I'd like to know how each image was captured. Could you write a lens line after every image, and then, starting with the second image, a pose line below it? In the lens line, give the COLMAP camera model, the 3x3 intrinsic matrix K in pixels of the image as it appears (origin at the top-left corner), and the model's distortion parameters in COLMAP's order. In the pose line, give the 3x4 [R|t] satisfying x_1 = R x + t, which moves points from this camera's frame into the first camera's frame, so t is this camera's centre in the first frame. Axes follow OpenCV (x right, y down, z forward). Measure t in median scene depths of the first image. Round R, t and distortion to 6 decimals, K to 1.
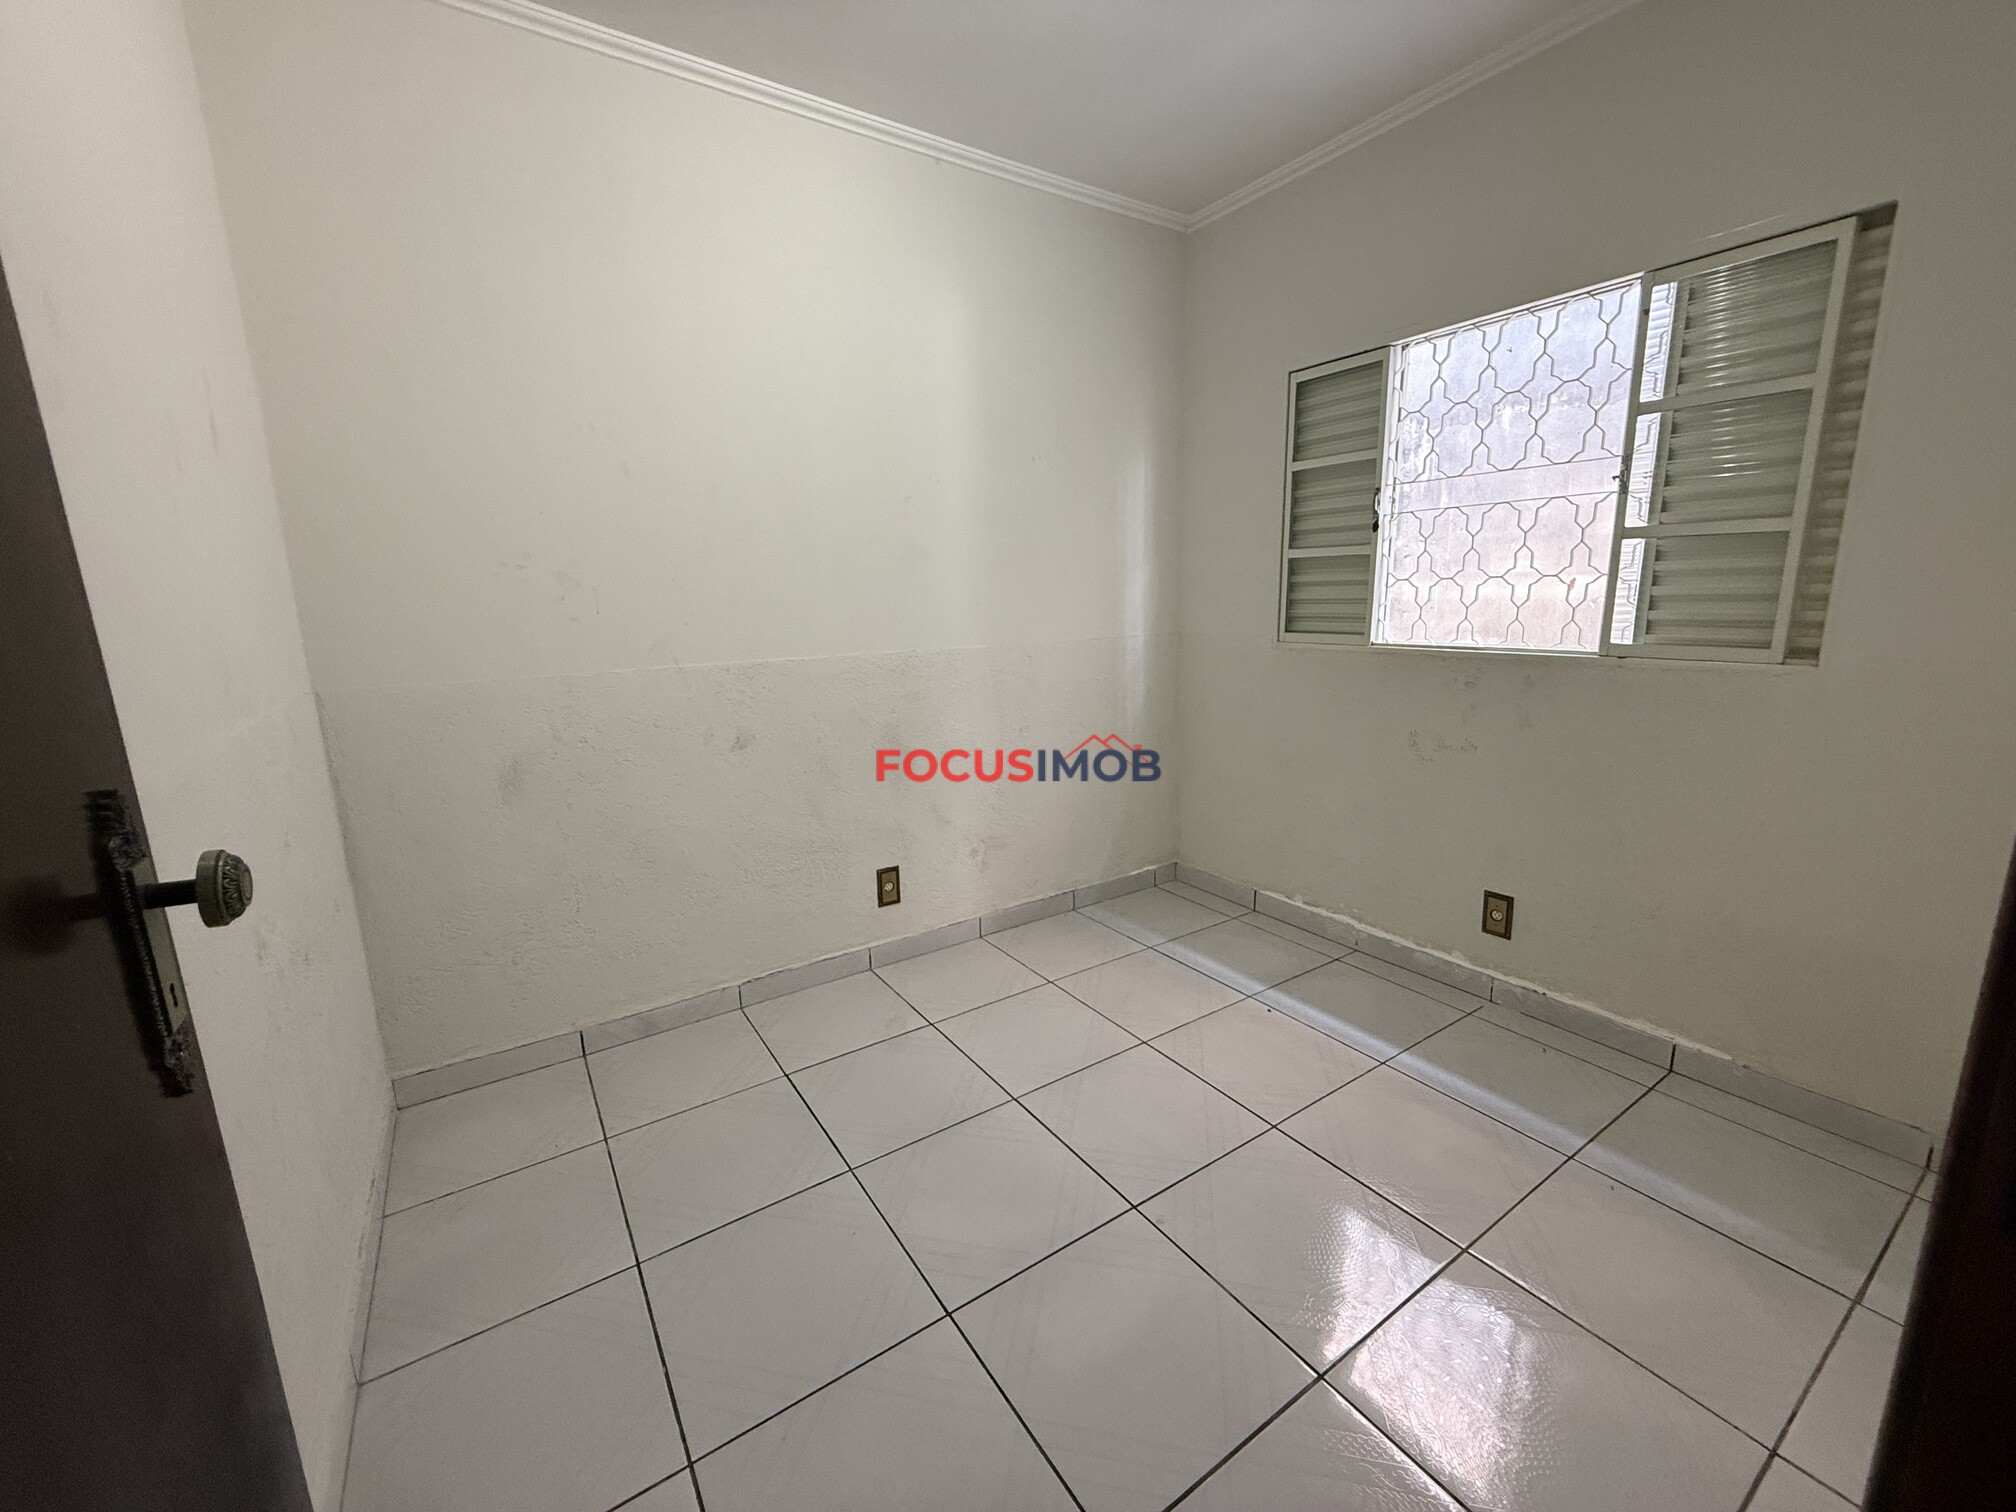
lens RADIAL K [[803.9, 0, 999.8], [0, 803.9, 756.7], [0, 0, 1]] dist [0.001069, -0.000013]
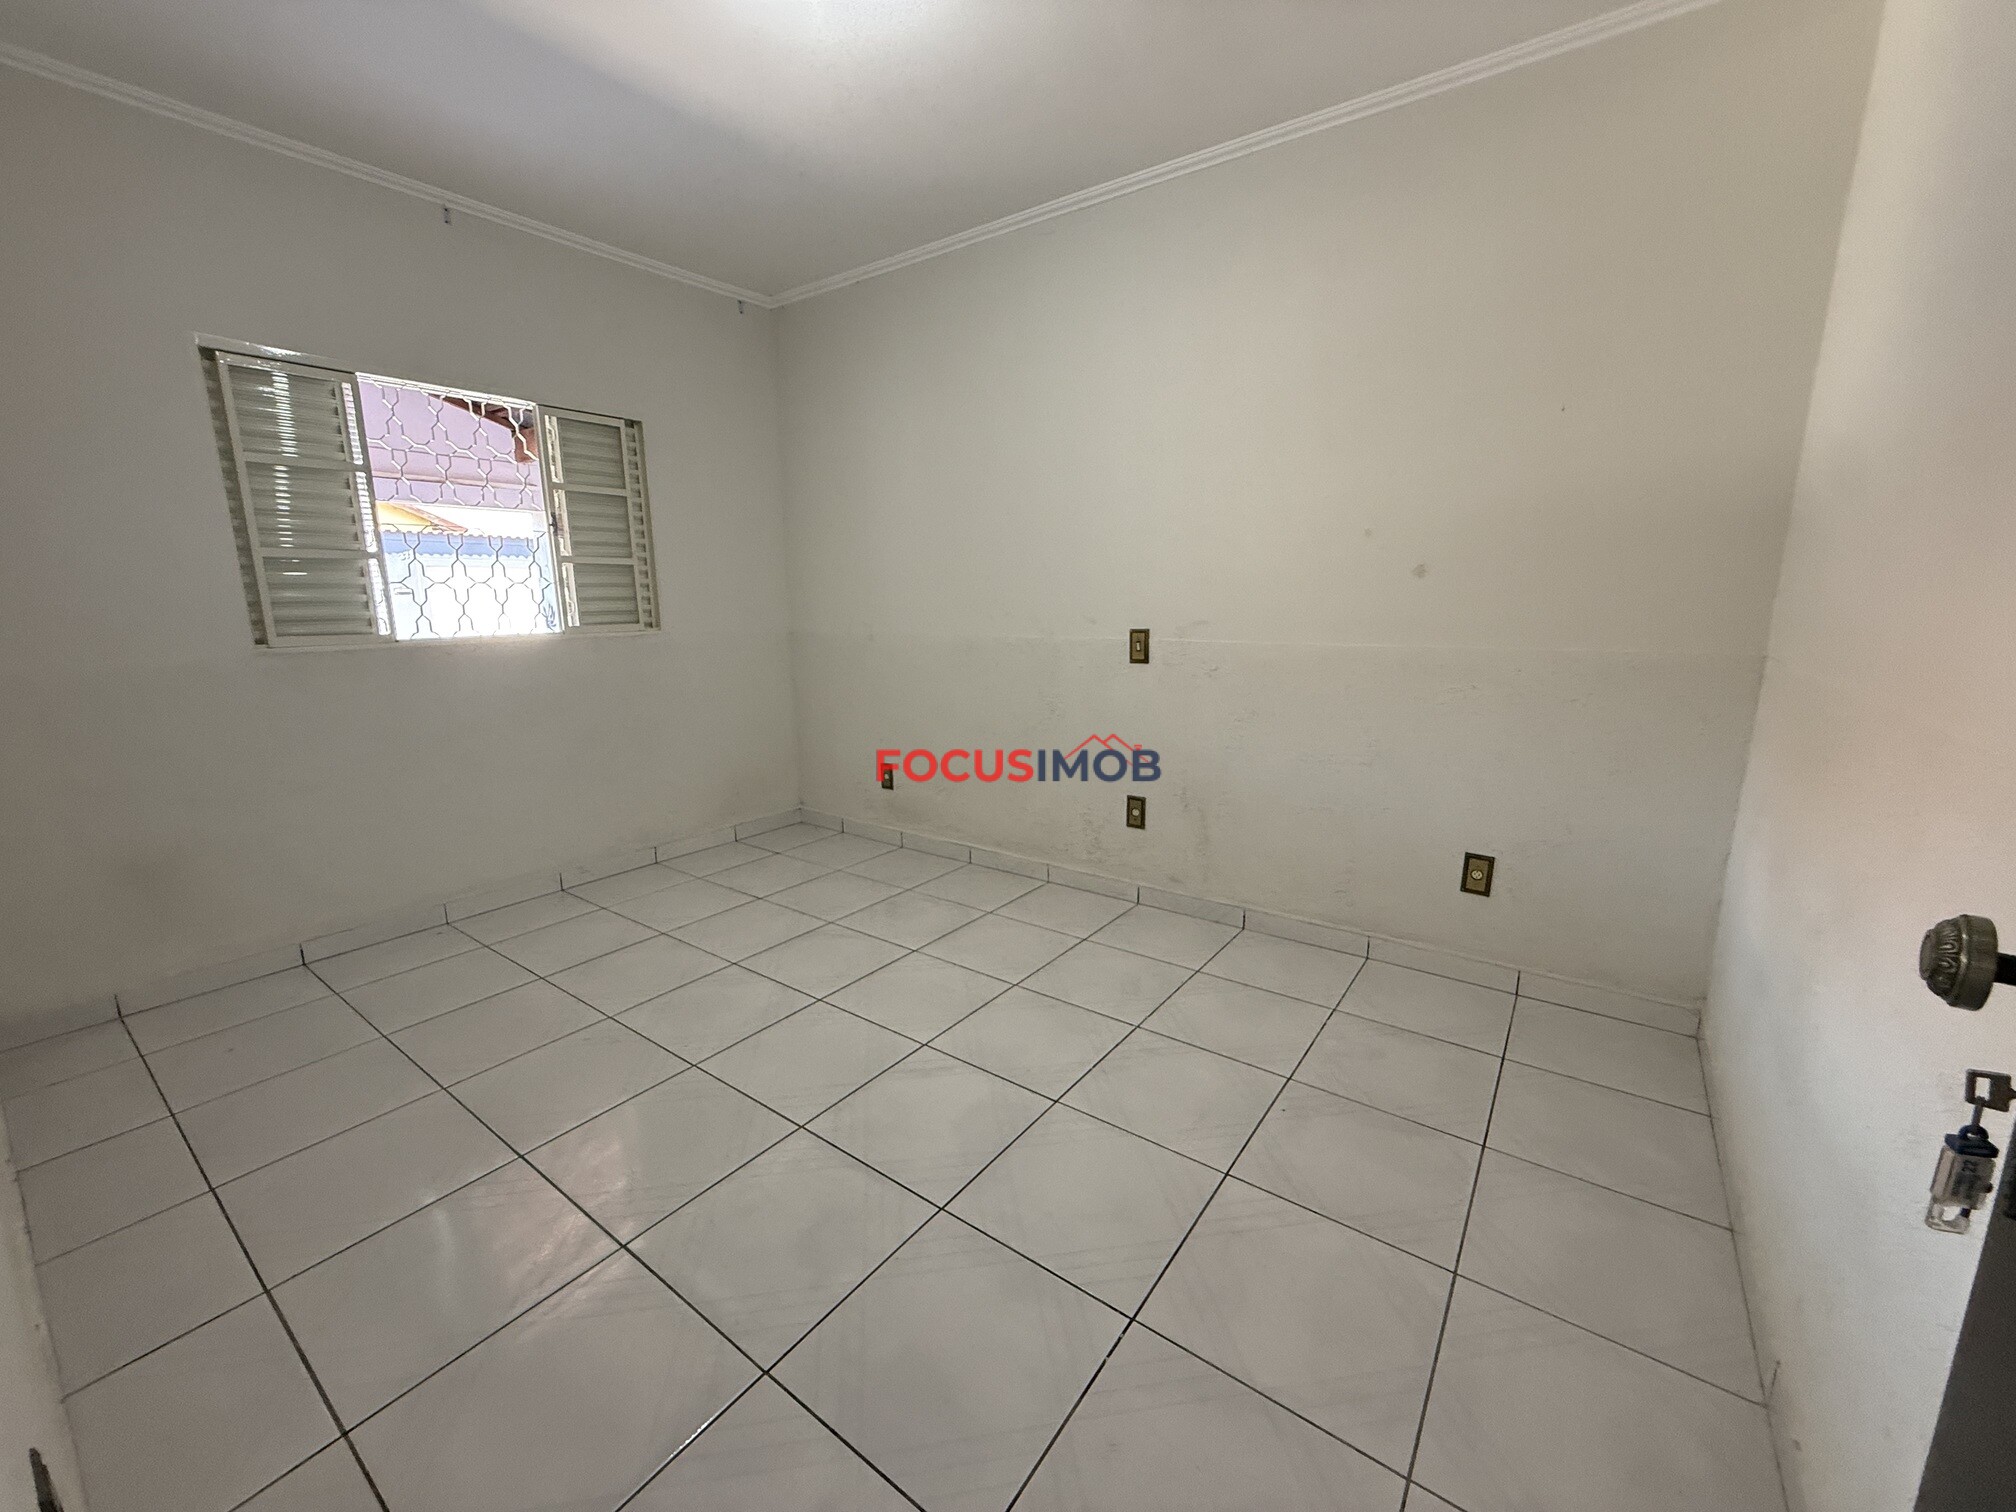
lens RADIAL K [[803.9, 0, 999.8], [0, 803.9, 756.7], [0, 0, 1]] dist [0.001069, -0.000013]
pose [[-0.346345, -0.162324, 0.923957, -1.194406], [0.197468, 0.950234, 0.240962, -0.119552], [-0.917088, 0.265908, -0.297055, 0.821317]]
